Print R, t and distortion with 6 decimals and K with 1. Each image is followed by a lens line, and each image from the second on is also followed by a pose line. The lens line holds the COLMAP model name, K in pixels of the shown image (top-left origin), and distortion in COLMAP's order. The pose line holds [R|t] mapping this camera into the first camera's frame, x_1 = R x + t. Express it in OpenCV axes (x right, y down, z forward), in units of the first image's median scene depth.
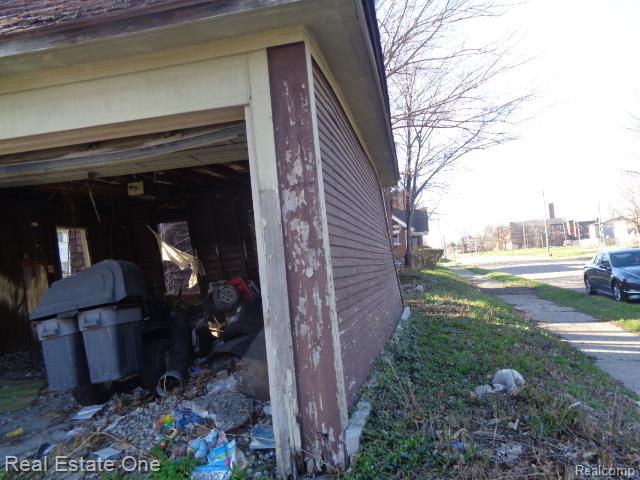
lens RADIAL K [[481.4, 0, 321.2], [0, 481.4, 238.6], [0, 0, 1]] dist [0.005176, 0.007383]
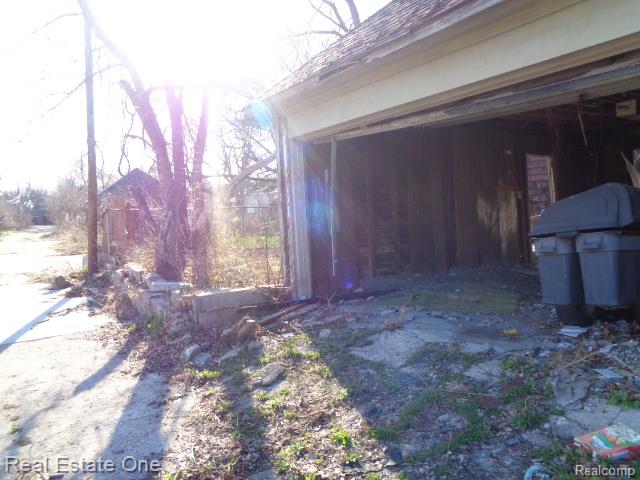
lens RADIAL K [[481.4, 0, 322.5], [0, 481.4, 237.8], [0, 0, 1]] dist [0.005176, 0.007383]
pose [[0.664311, 0.113380, -0.738807, -0.119690], [-0.011223, 0.989830, 0.141812, 0.025877], [0.747372, -0.085916, 0.658828, -0.078832]]
